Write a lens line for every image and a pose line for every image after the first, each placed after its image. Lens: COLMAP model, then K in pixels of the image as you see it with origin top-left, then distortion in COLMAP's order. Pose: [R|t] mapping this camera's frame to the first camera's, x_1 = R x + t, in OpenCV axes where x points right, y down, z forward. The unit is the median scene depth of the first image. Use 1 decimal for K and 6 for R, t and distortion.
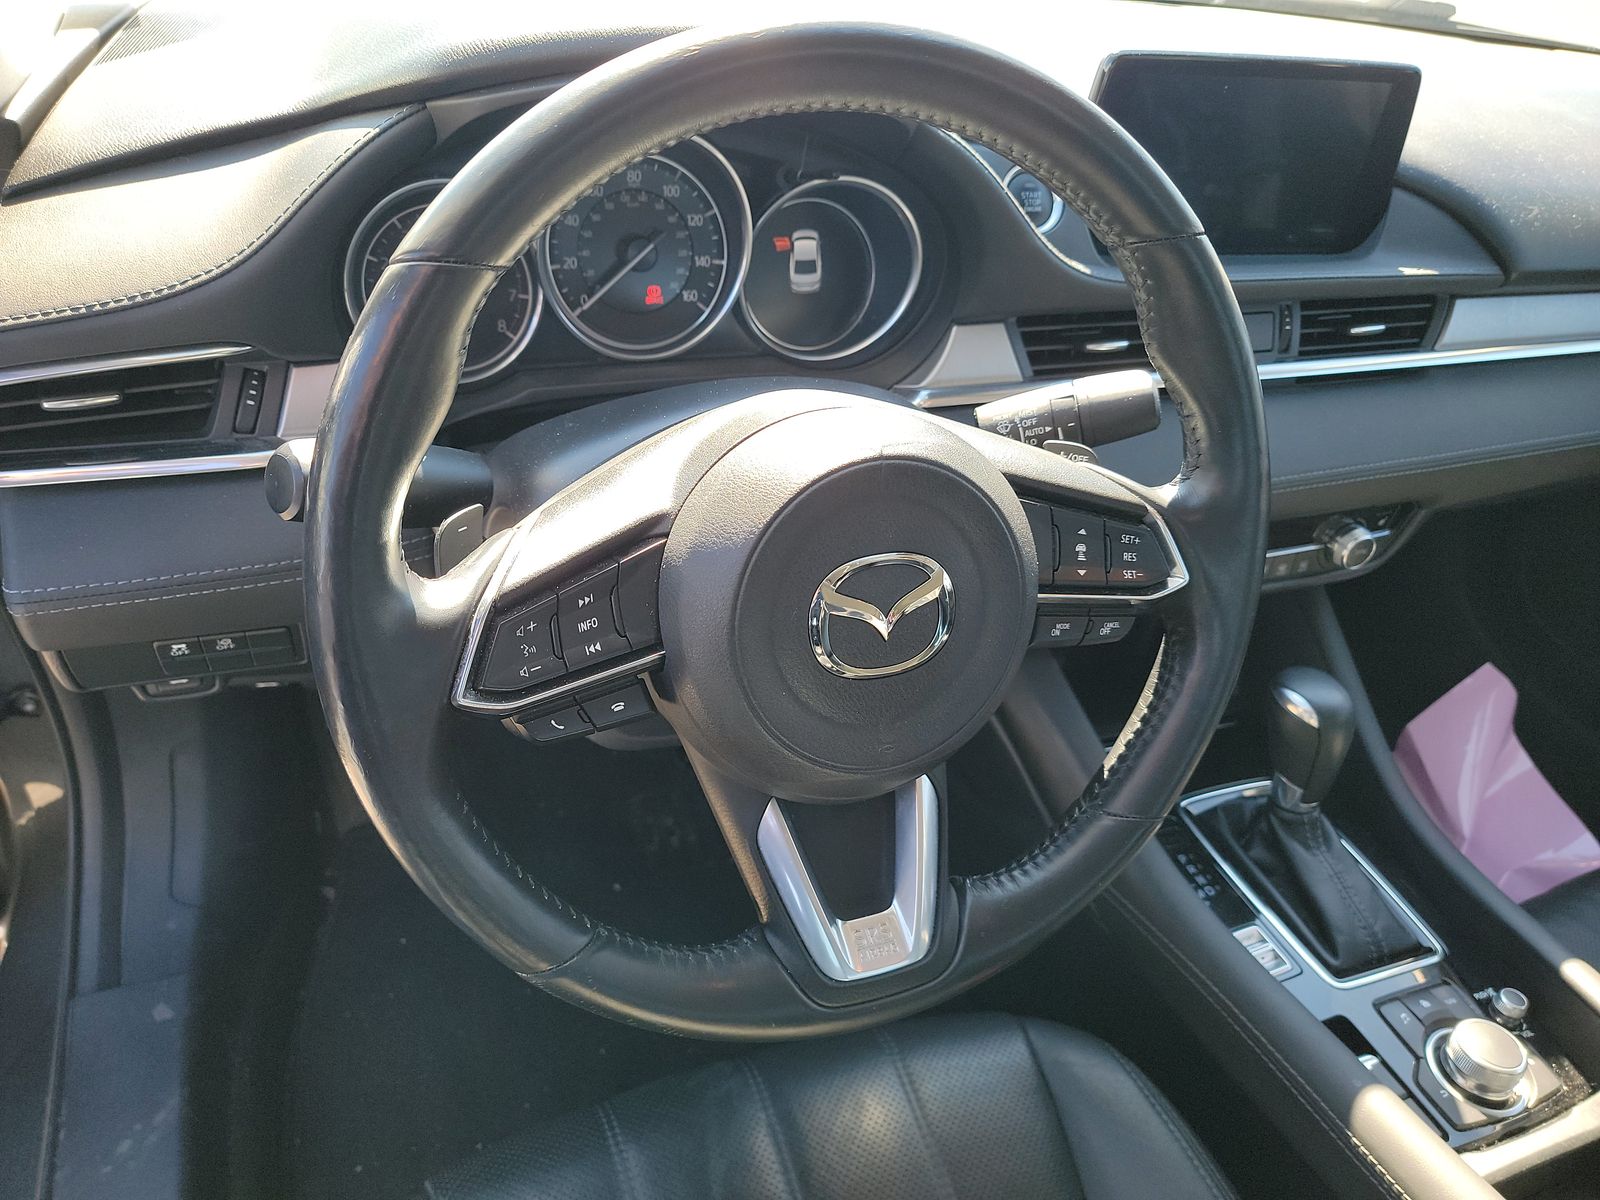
lens RADIAL K [[1129.6, 0, 795.1], [0, 1129.6, 600.6], [0, 0, 1]] dist [0.024208, -0.019861]
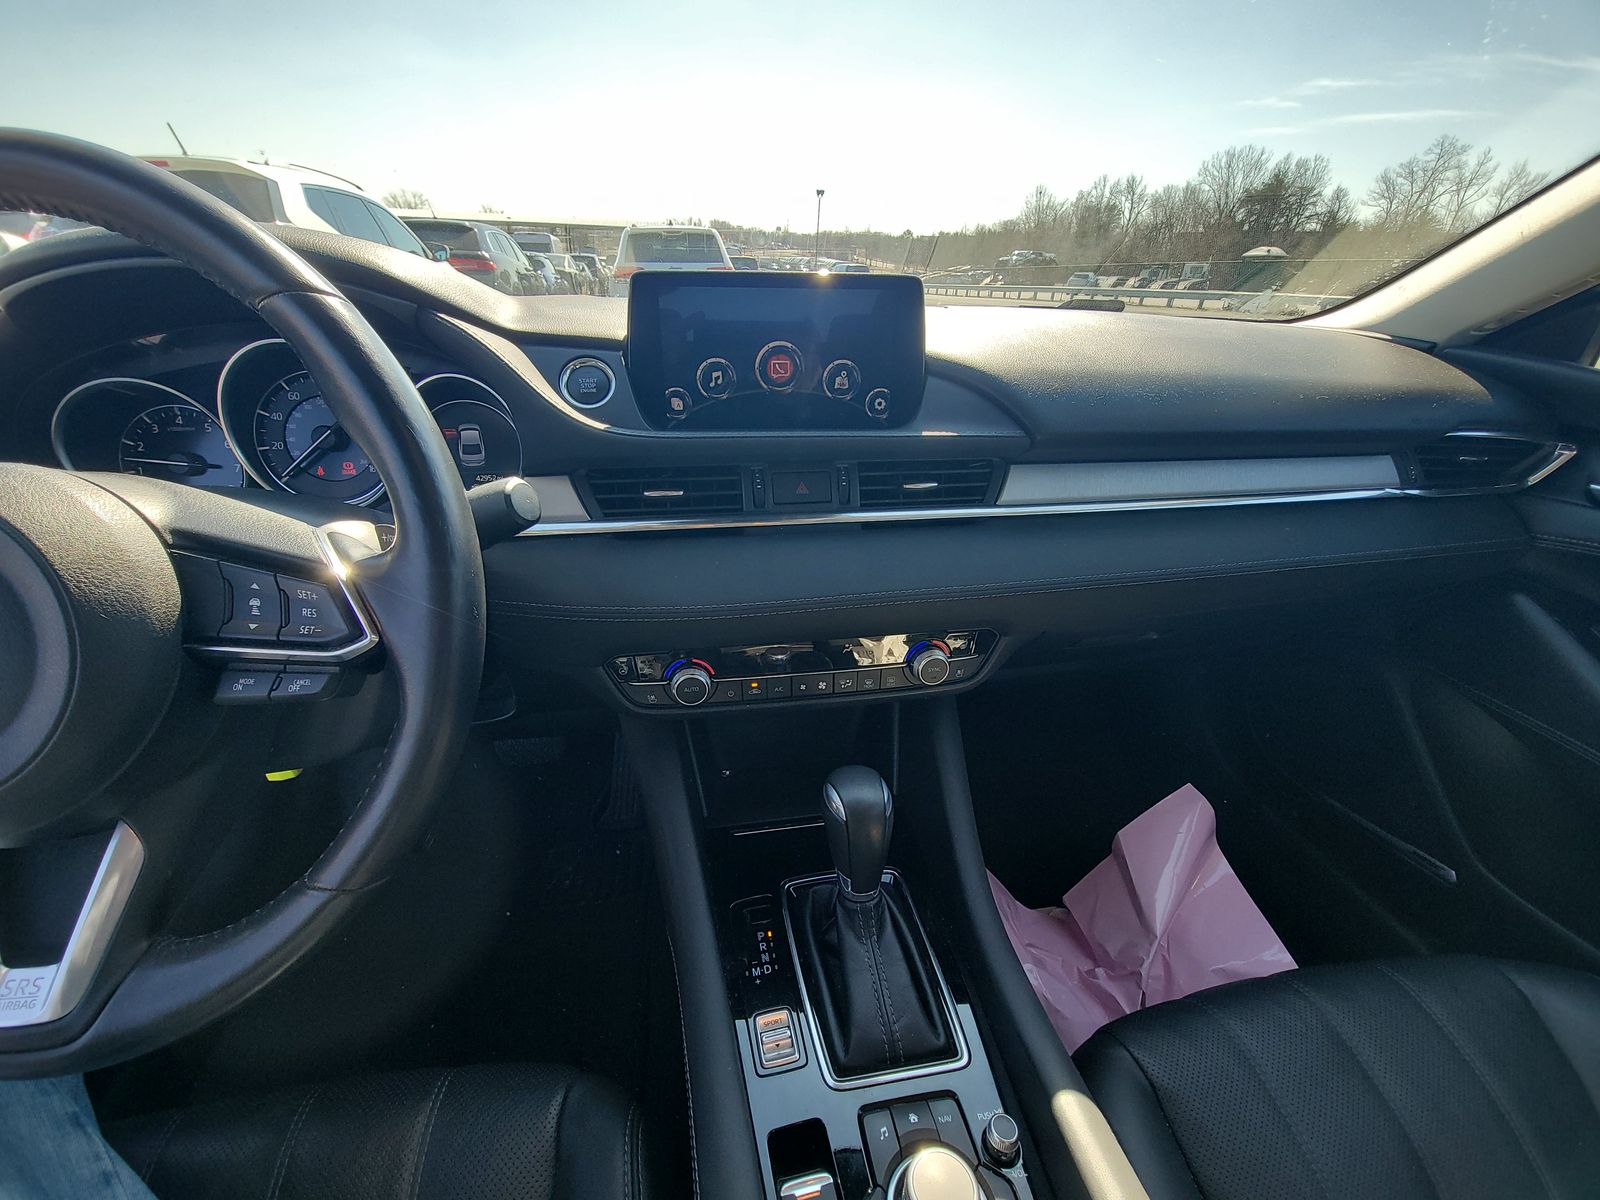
lens RADIAL K [[640.6, 0, 778.6], [0, 640.6, 608.0], [0, 0, 1]] dist [-0.002441, -0.000644]
pose [[0.980298, -0.001906, -0.197513, 0.535768], [-0.036627, 0.980857, -0.191253, 0.032797], [0.194097, 0.194719, 0.961463, 0.355769]]
